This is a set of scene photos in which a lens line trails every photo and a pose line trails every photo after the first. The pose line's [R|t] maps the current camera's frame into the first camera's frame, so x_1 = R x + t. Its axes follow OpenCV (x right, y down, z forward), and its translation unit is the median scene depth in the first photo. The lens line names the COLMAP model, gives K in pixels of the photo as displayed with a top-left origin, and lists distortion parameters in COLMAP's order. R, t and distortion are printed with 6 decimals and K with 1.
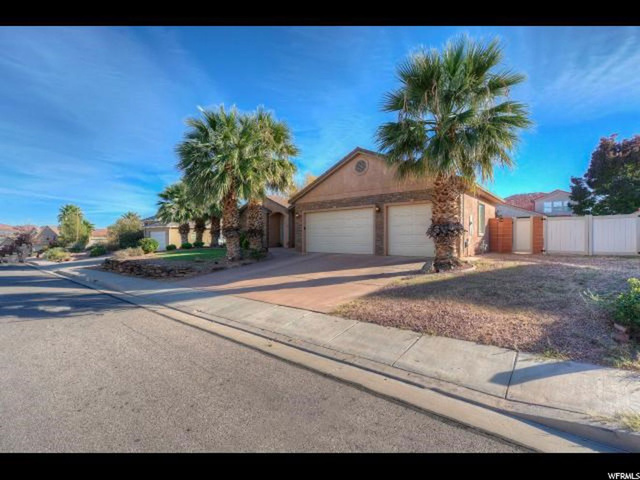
lens RADIAL K [[287.5, 0, 320.0], [0, 287.5, 240.0], [0, 0, 1]] dist [0.002139, 0.000322]
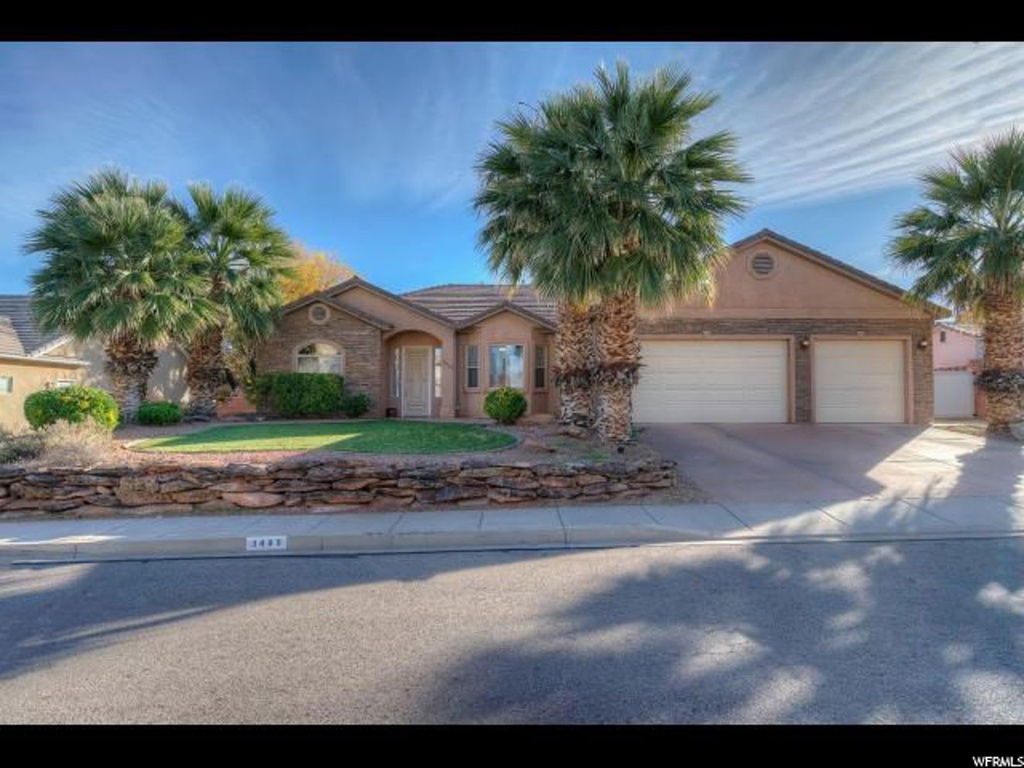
lens RADIAL K [[599.8, 0, 512.0], [0, 599.8, 384.0], [0, 0, 1]] dist [0.014709, -0.000568]
pose [[0.756789, 0.013042, 0.653529, -0.565286], [0.001305, 0.999769, -0.021463, -0.000854], [-0.653657, 0.017096, 0.756597, 0.258401]]
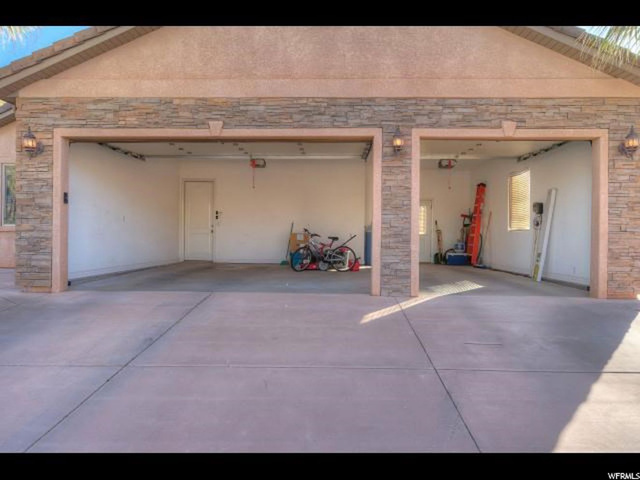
lens RADIAL K [[409.7, 0, 320.0], [0, 409.7, 240.0], [0, 0, 1]] dist [-0.000829, -0.000239]
pose [[0.782748, 0.016748, 0.622113, -0.068136], [-0.006933, 0.999810, -0.018192, 0.000454], [-0.622300, 0.009927, 0.782716, 0.393603]]
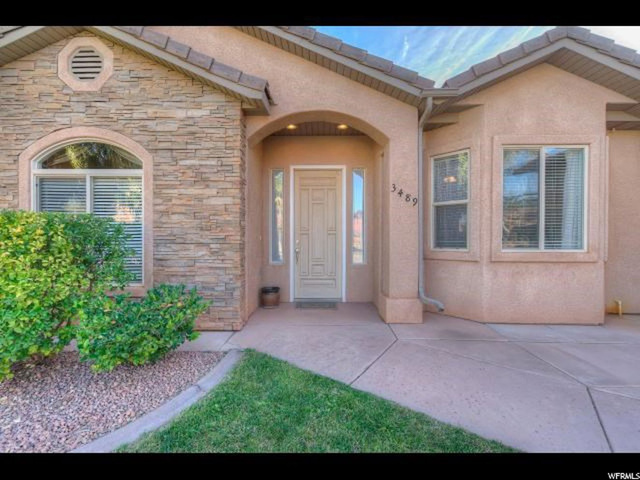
lens RADIAL K [[287.5, 0, 320.0], [0, 287.5, 240.0], [0, 0, 1]] dist [0.002139, 0.000322]
pose [[0.772660, -0.013040, 0.634686, -0.240413], [0.001926, 0.999833, 0.018197, -0.022044], [-0.634817, -0.012838, 0.772556, 0.833161]]
